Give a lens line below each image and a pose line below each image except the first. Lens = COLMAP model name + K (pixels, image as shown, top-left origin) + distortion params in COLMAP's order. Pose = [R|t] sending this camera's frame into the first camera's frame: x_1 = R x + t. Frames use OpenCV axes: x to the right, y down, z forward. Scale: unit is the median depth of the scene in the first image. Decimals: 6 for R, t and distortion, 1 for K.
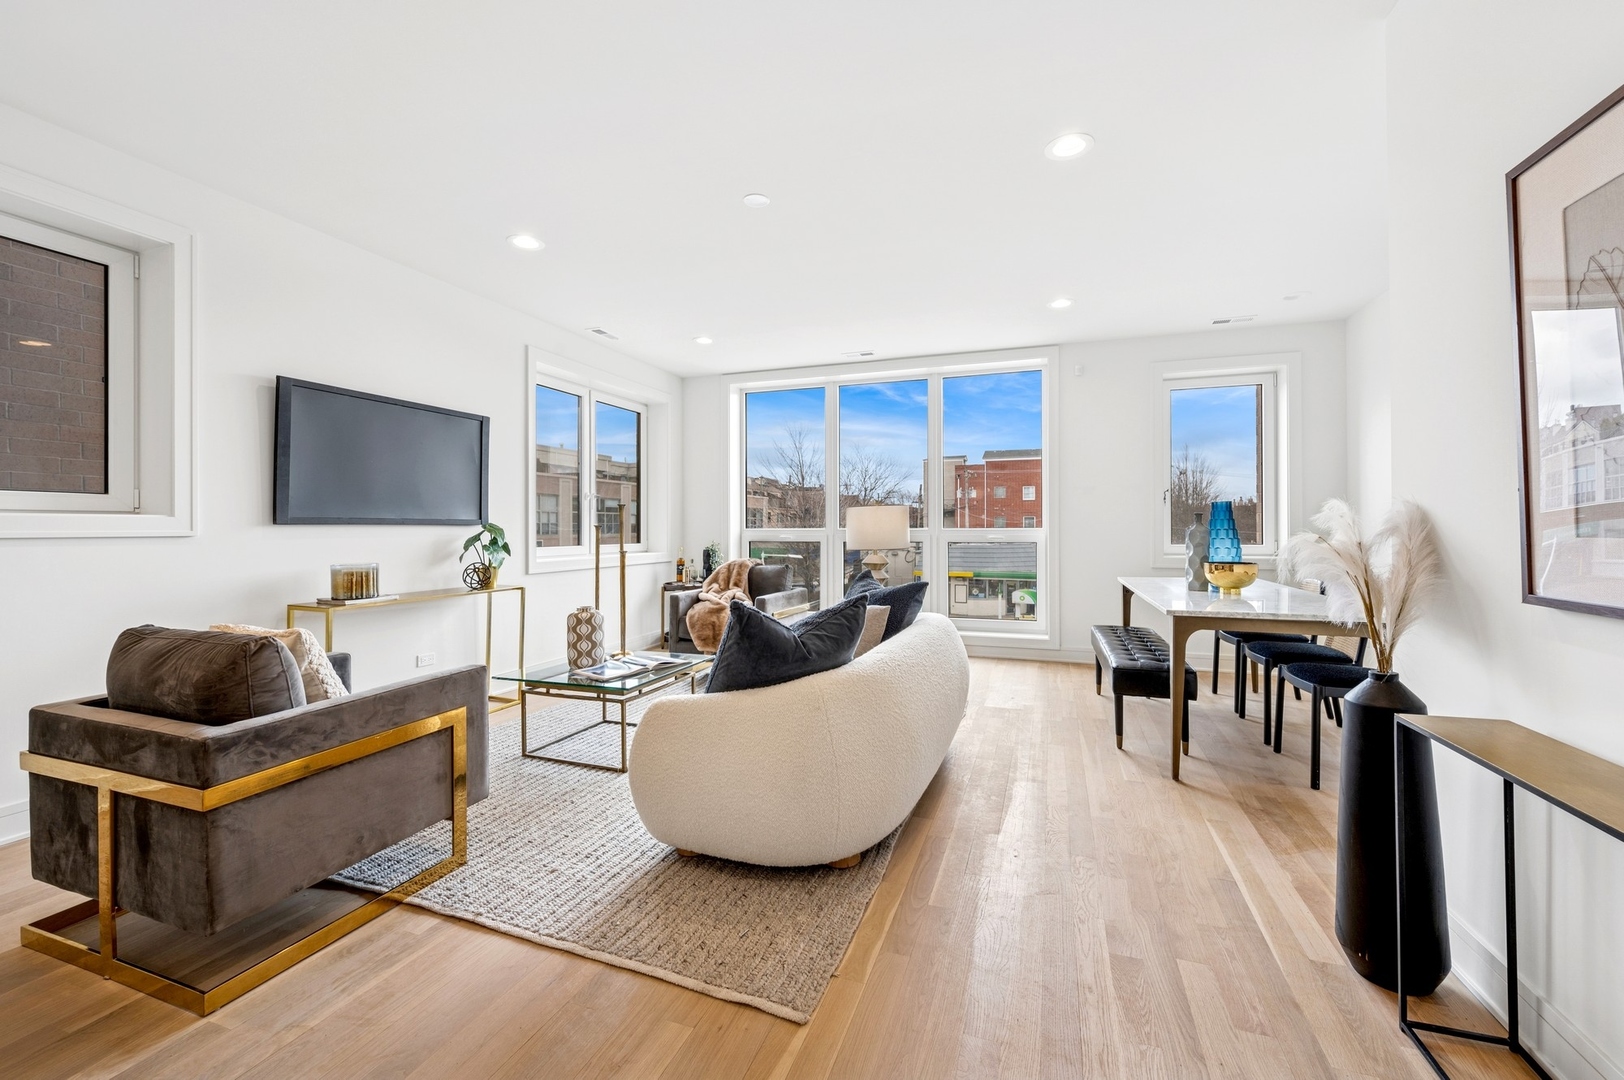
lens RADIAL K [[649.9, 0, 823.0], [0, 649.9, 522.8], [0, 0, 1]] dist [-0.003705, -0.000215]
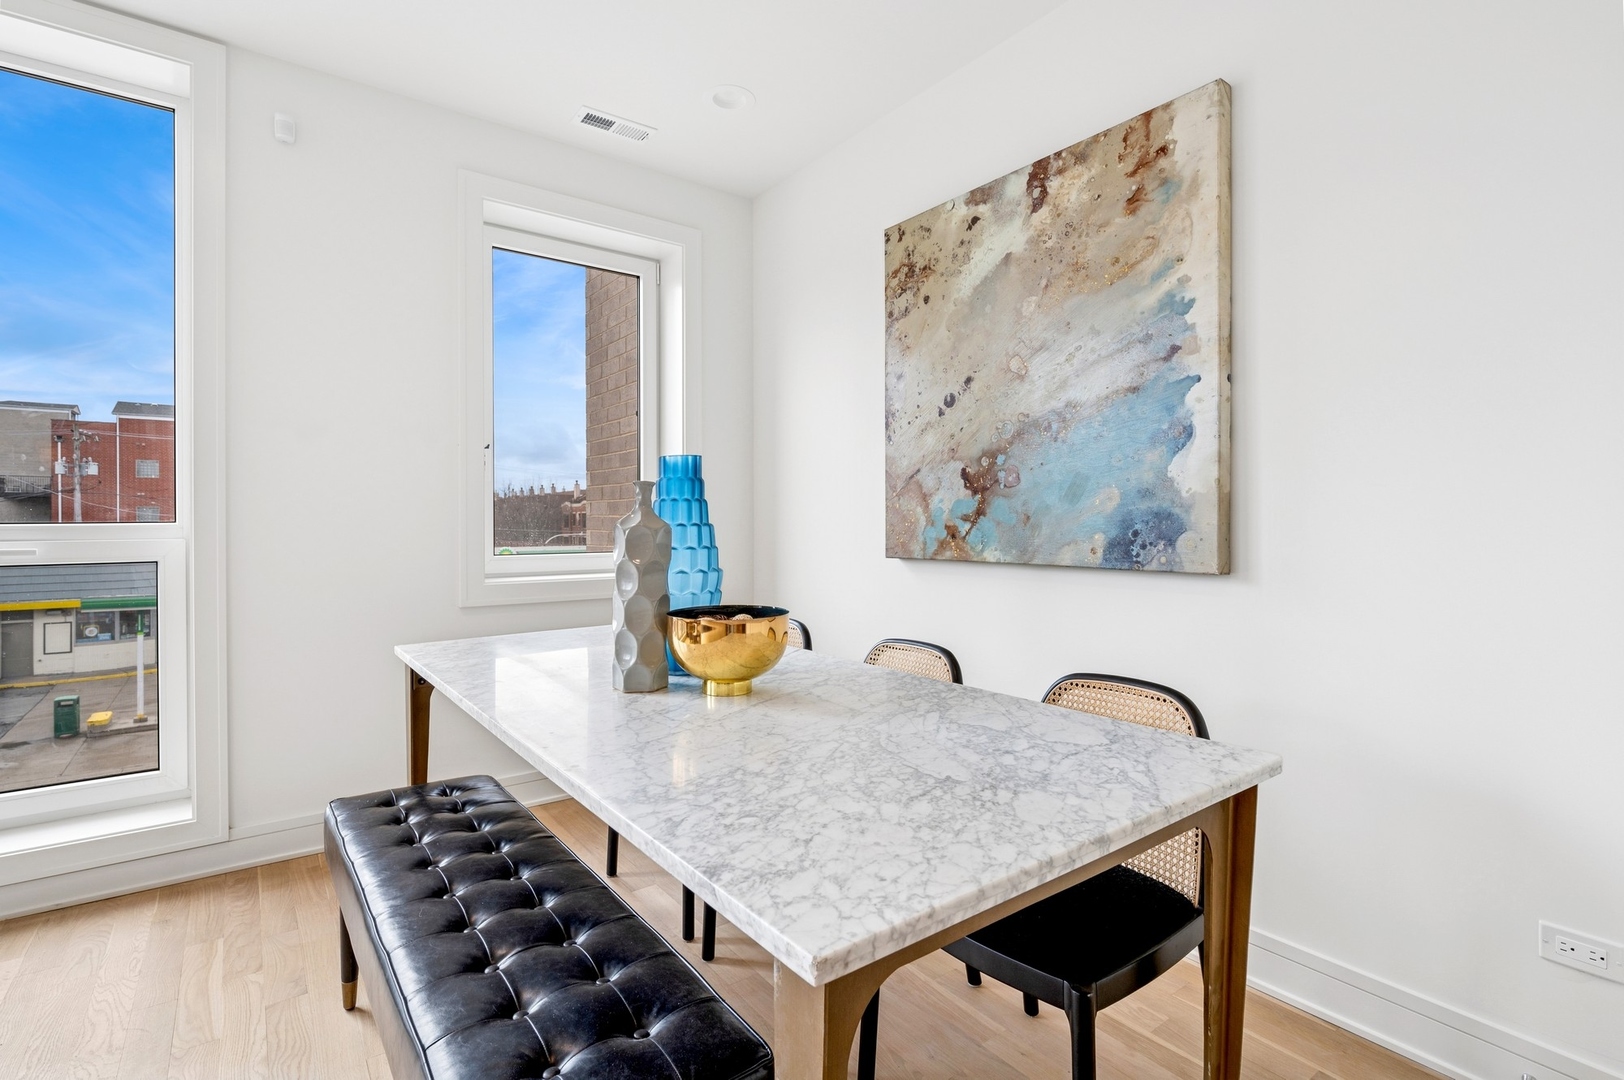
lens RADIAL K [[766.0, 0, 822.2], [0, 766.0, 523.5], [0, 0, 1]] dist [-0.004772, -0.000797]
pose [[0.551925, -0.002314, 0.833890, 0.186298], [-0.004011, 0.999977, 0.005429, 0.004892], [-0.833884, -0.006341, 0.551903, 0.467186]]
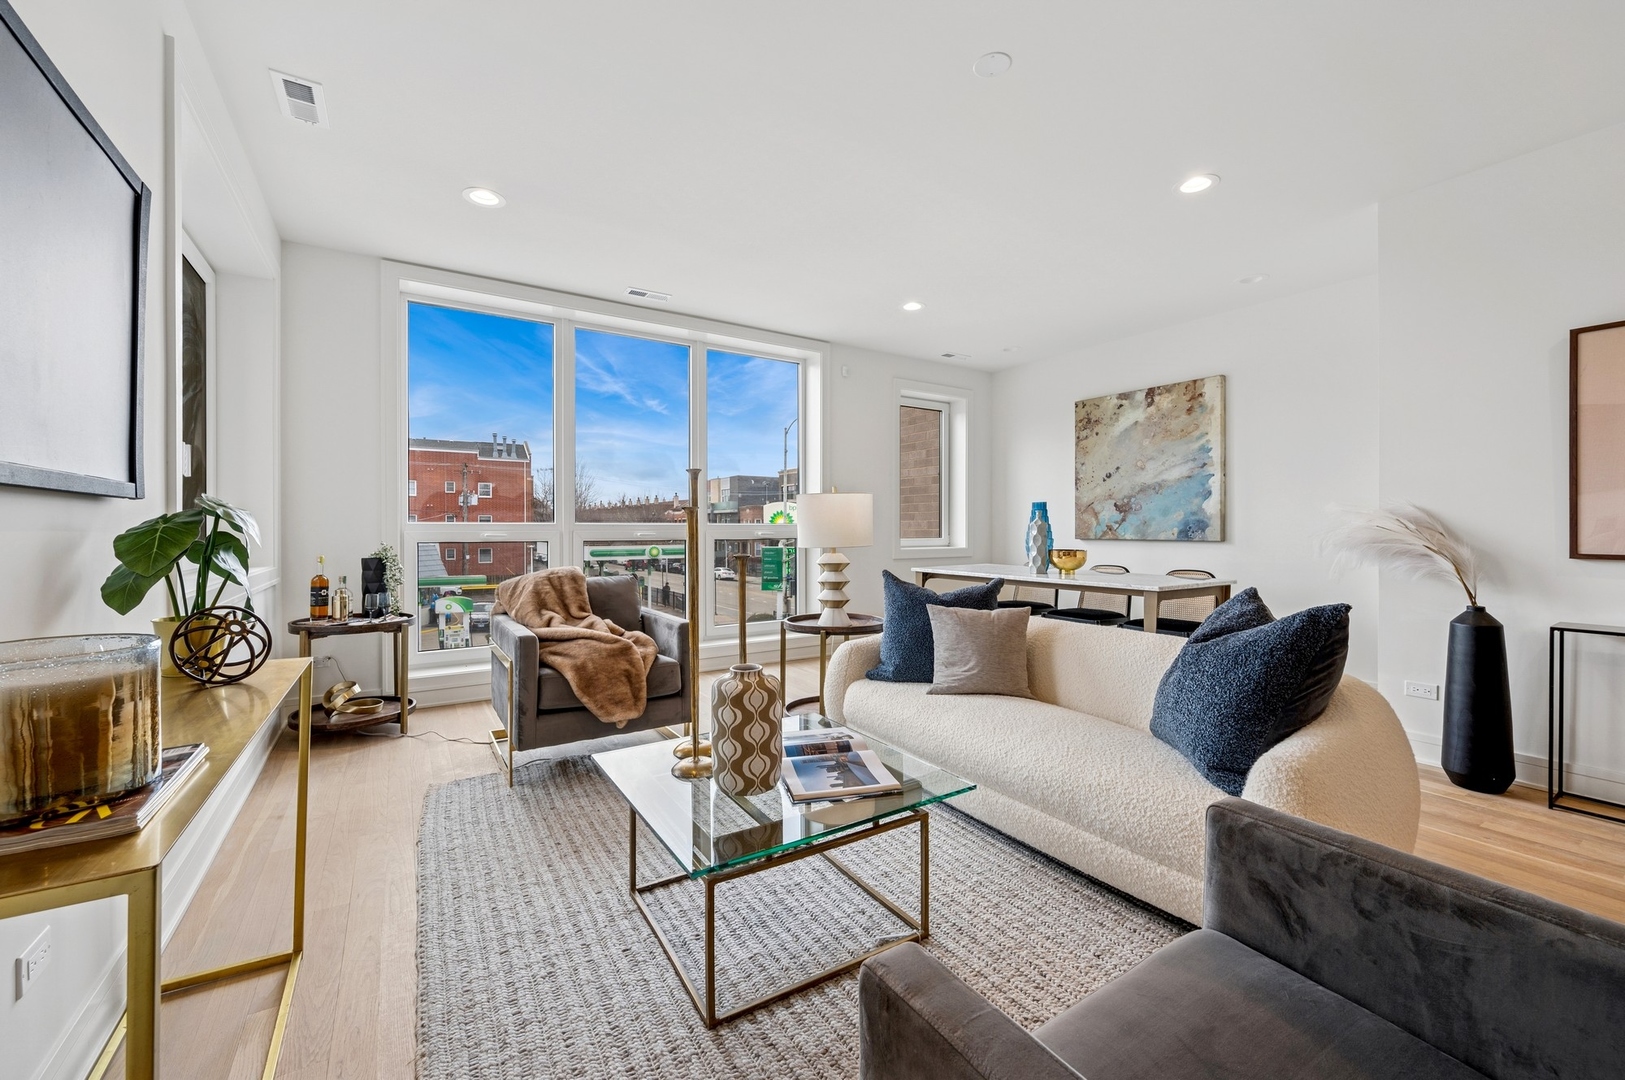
lens RADIAL K [[650.3, 0, 816.3], [0, 650.3, 527.6], [0, 0, 1]] dist [-0.003705, -0.000215]
pose [[0.617098, 0.000625, 0.786886, -0.449096], [-0.007080, 0.999964, 0.004759, 0.010374], [-0.786854, -0.008508, 0.617080, 0.397324]]
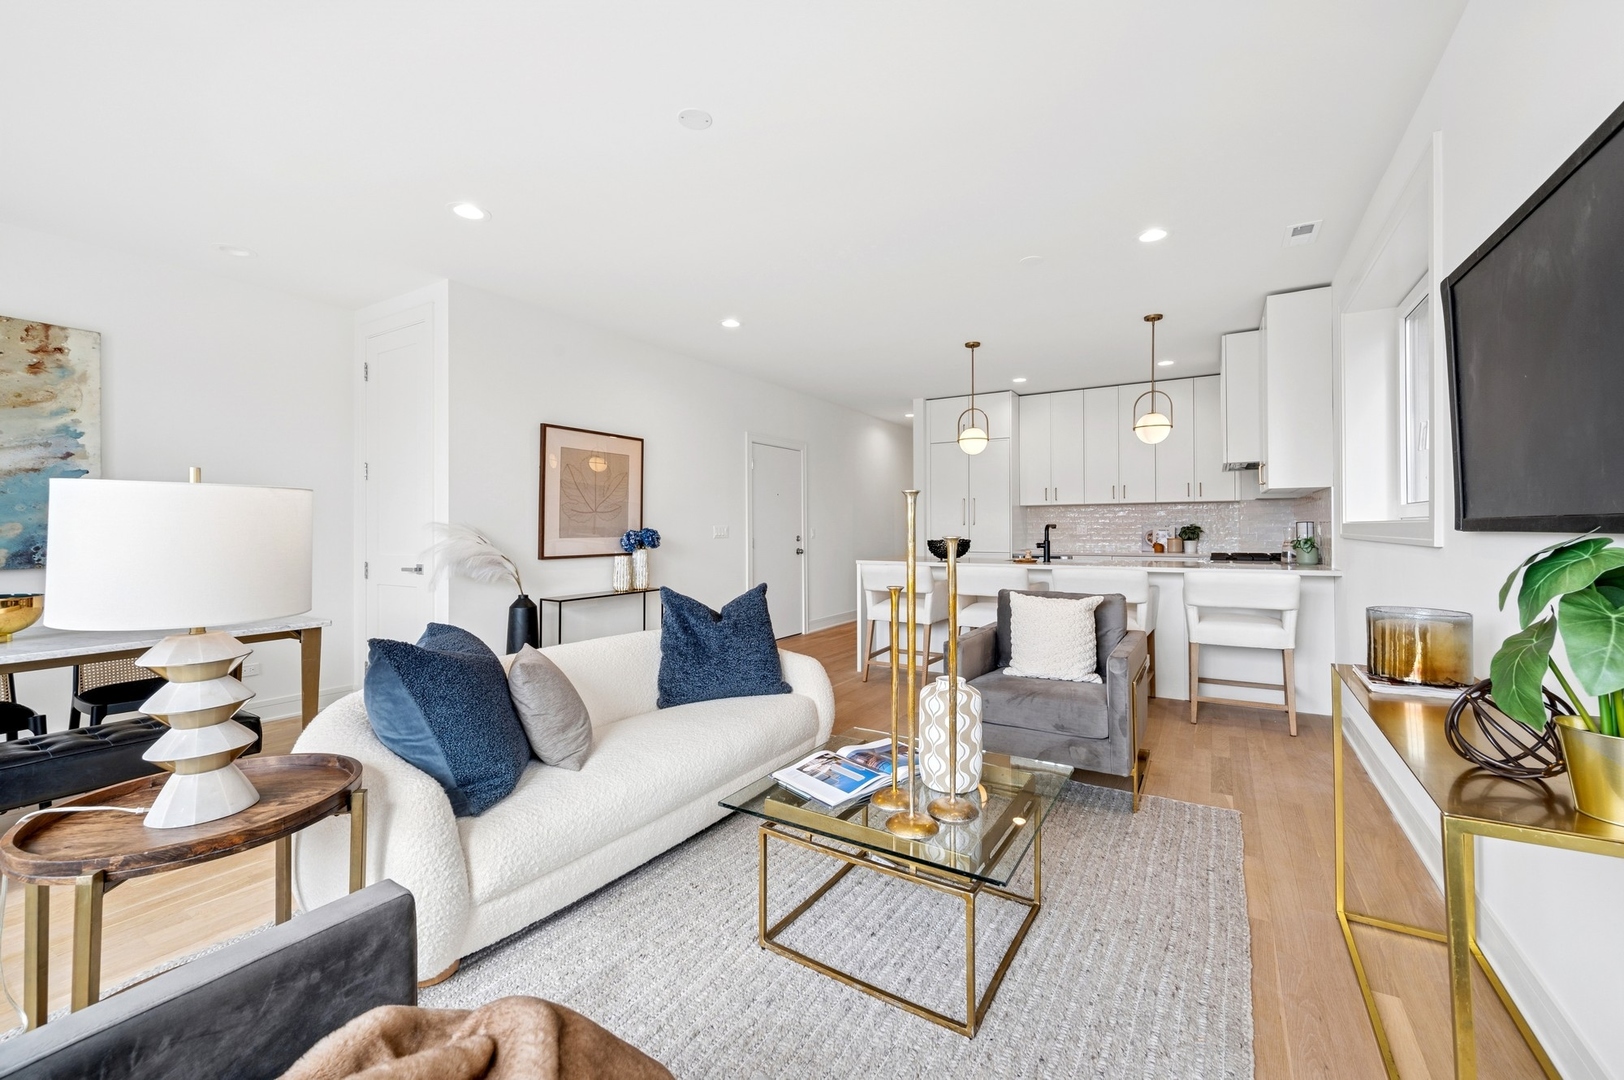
lens RADIAL K [[649.9, 0, 818.9], [0, 649.9, 532.1], [0, 0, 1]] dist [-0.003705, -0.000215]
pose [[-0.977442, 0.002252, 0.211192, -0.230422], [0.002258, 0.999997, -0.000211, -0.001904], [-0.211192, 0.000270, -0.977445, 0.969166]]
